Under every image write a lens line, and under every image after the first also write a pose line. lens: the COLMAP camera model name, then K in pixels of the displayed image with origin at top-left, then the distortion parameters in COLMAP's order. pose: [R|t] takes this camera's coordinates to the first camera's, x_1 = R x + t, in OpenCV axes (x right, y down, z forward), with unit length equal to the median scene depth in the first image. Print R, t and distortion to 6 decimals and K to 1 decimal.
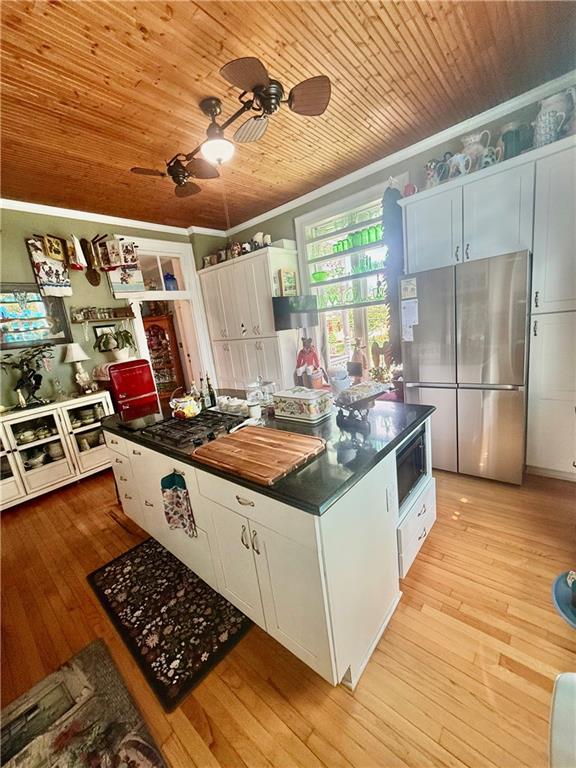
lens RADIAL K [[305.0, 0, 291.9], [0, 305.0, 386.6], [0, 0, 1]] dist [-0.000835, 0.000220]
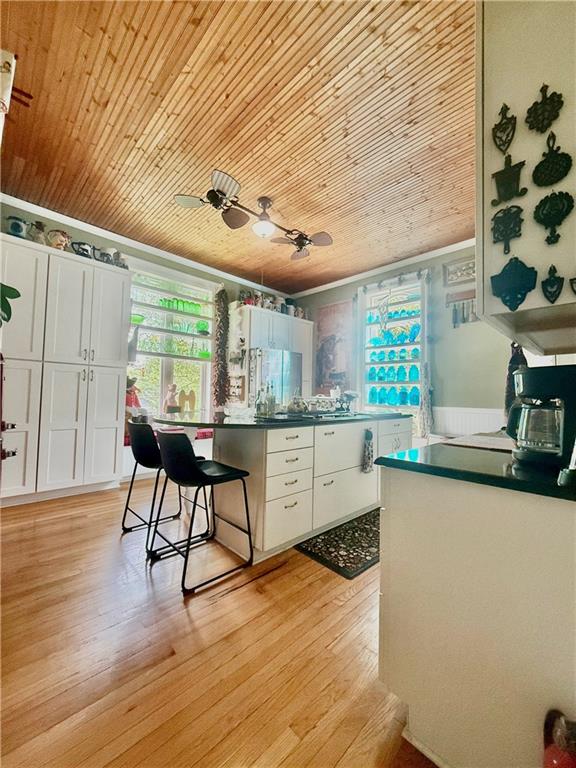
lens RADIAL K [[305.0, 0, 290.8], [0, 305.0, 387.7], [0, 0, 1]] dist [-0.000835, 0.000220]
pose [[0.078976, 0.145099, 0.986260, -0.918378], [0.184377, 0.970155, -0.157494, 0.115258], [-0.979677, 0.194282, 0.049866, 0.577101]]
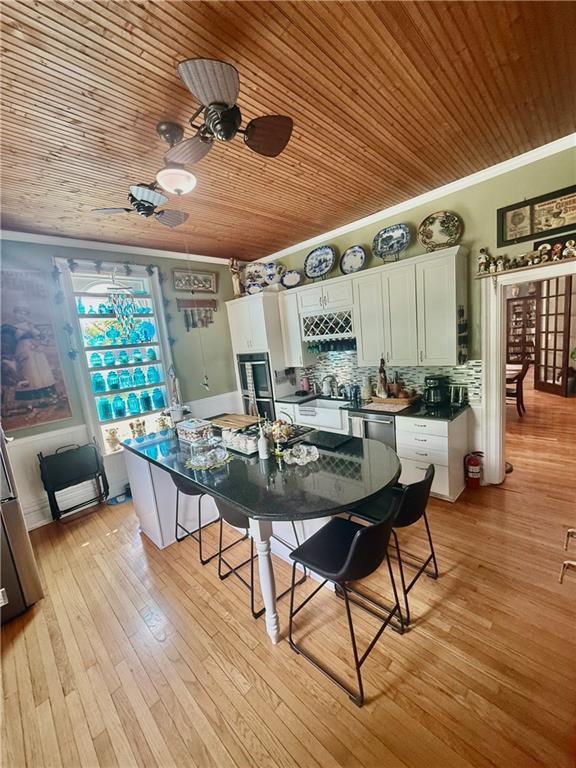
lens RADIAL K [[305.0, 0, 290.5], [0, 305.0, 379.6], [0, 0, 1]] dist [-0.000835, 0.000220]
pose [[-0.974344, 0.200850, 0.101553, -0.295483], [0.223269, 0.919456, 0.323654, -0.292239], [-0.028368, 0.338024, -0.940710, 1.228800]]
